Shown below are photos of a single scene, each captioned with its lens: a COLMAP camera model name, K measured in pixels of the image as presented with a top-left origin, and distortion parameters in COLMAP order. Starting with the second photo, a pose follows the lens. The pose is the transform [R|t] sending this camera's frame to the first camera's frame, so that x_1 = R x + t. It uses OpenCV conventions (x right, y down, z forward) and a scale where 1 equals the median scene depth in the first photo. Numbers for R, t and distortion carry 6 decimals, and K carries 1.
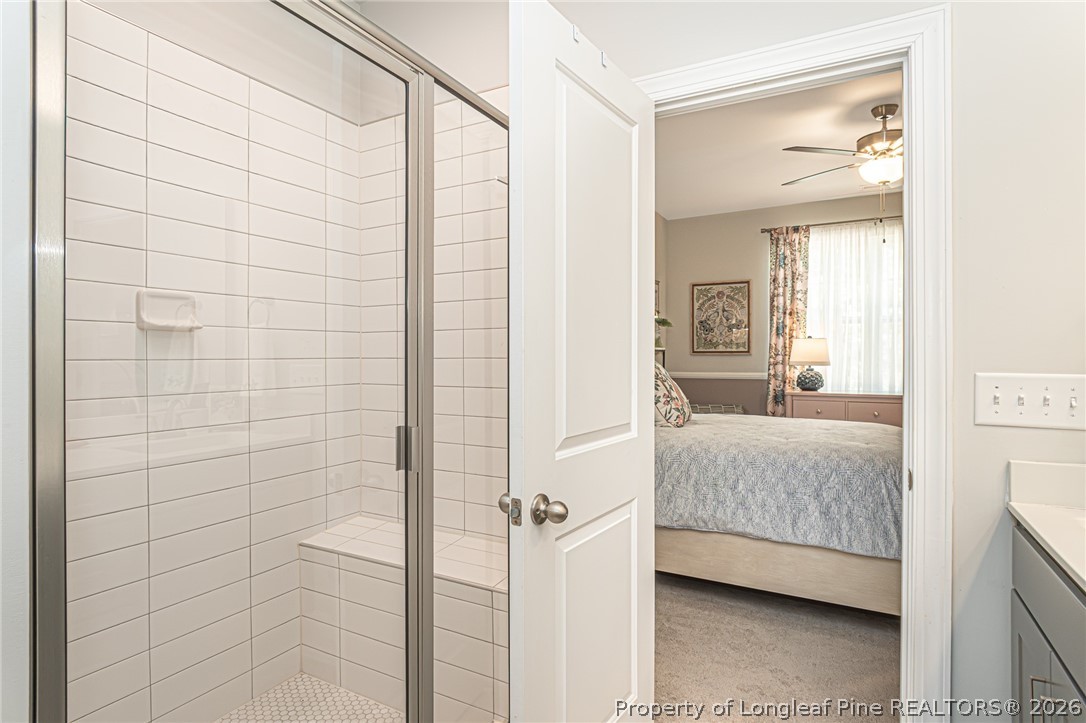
lens RADIAL K [[568.9, 0, 542.6], [0, 568.9, 356.0], [0, 0, 1]] dist [-0.004393, -0.003616]
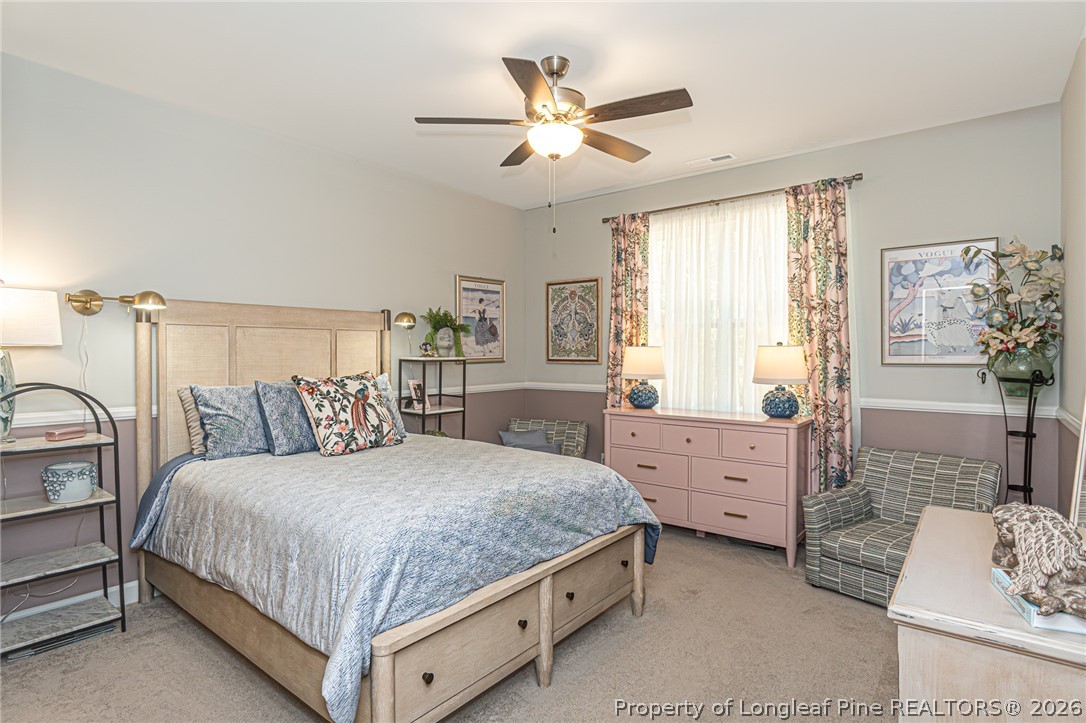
lens RADIAL K [[568.9, 0, 540.4], [0, 568.9, 359.3], [0, 0, 1]] dist [-0.004393, -0.003616]
pose [[0.986253, 0.007262, -0.165081, 0.442185], [-0.005305, 0.999910, 0.012294, -0.020721], [0.165155, -0.011250, 0.986203, 0.134519]]
